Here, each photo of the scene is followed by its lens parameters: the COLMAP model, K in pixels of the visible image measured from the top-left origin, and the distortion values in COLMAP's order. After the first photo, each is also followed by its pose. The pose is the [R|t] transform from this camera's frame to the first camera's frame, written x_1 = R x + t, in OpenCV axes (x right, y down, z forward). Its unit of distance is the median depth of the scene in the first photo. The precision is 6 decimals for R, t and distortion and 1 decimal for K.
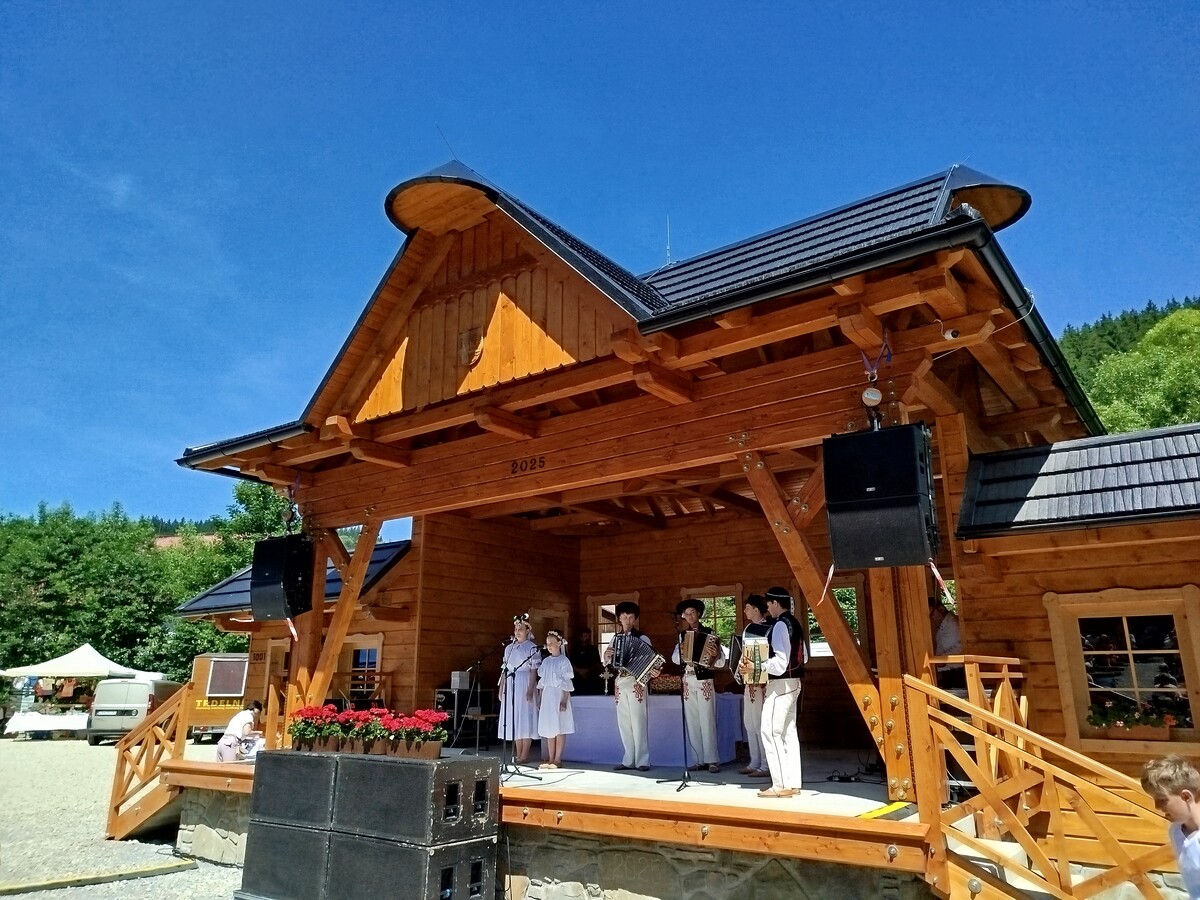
lens RADIAL K [[840.5, 0, 600.0], [0, 840.5, 450.0], [0, 0, 1]] dist [-0.000470, 0.033621]
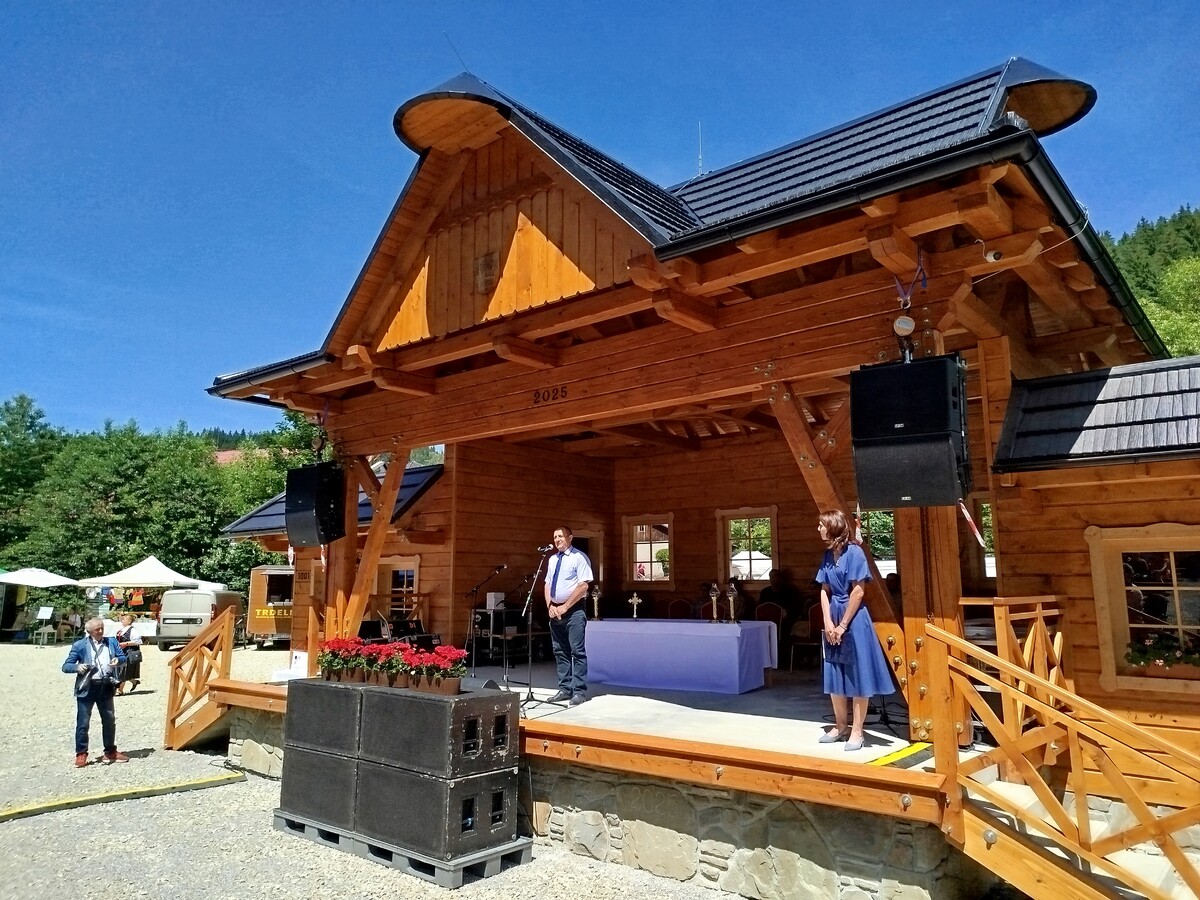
lens RADIAL K [[839.8, 0, 600.0], [0, 839.8, 450.0], [0, 0, 1]] dist [-0.004705, 0.035929]
pose [[0.998408, -0.007397, -0.055913, 0.028568], [0.013338, 0.994210, 0.106627, -0.023254], [0.054800, -0.107203, 0.992726, 0.030417]]
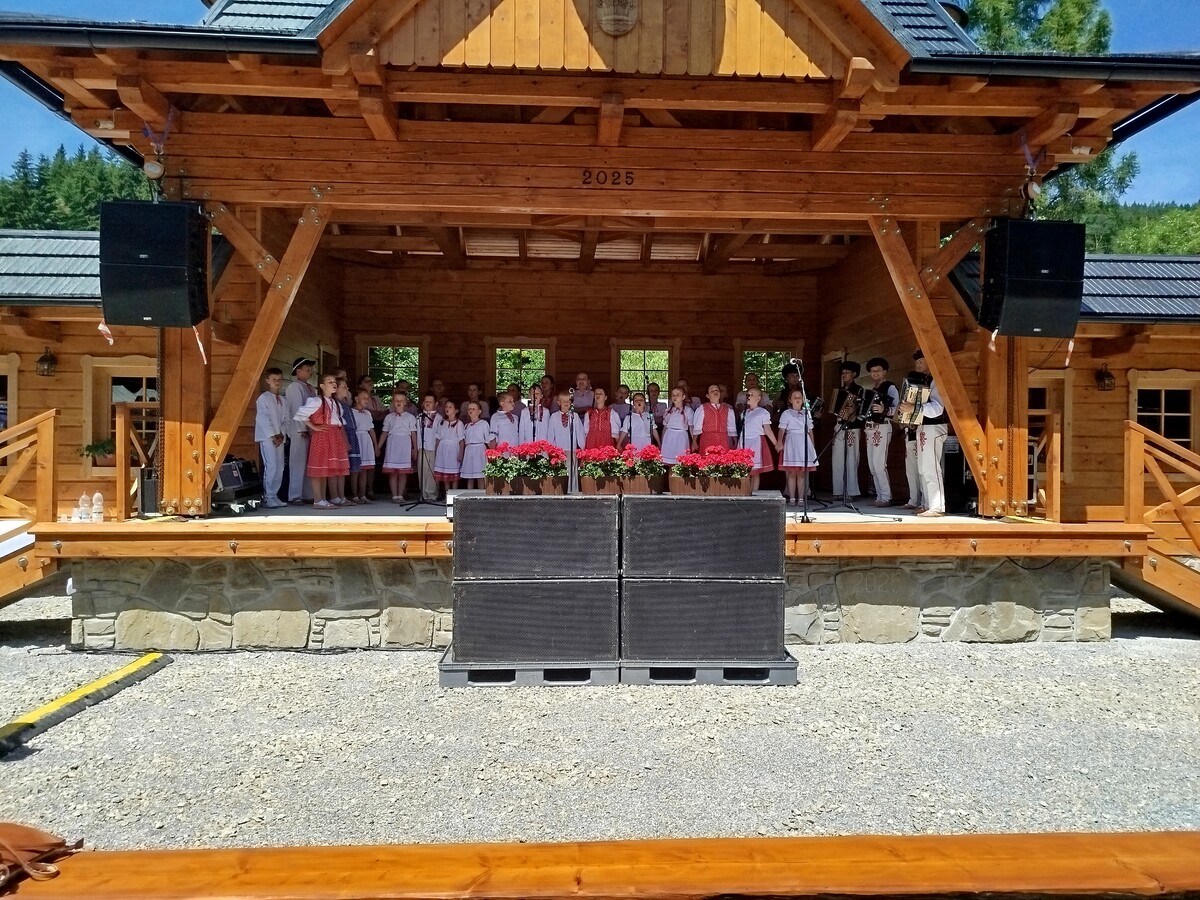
lens RADIAL K [[840.5, 0, 600.0], [0, 840.5, 450.0], [0, 0, 1]] dist [-0.000470, 0.033621]
pose [[0.767465, 0.009214, 0.641024, -0.702537], [-0.182717, 0.961570, 0.204935, 0.122098], [-0.614501, -0.274407, 0.739655, 0.330090]]
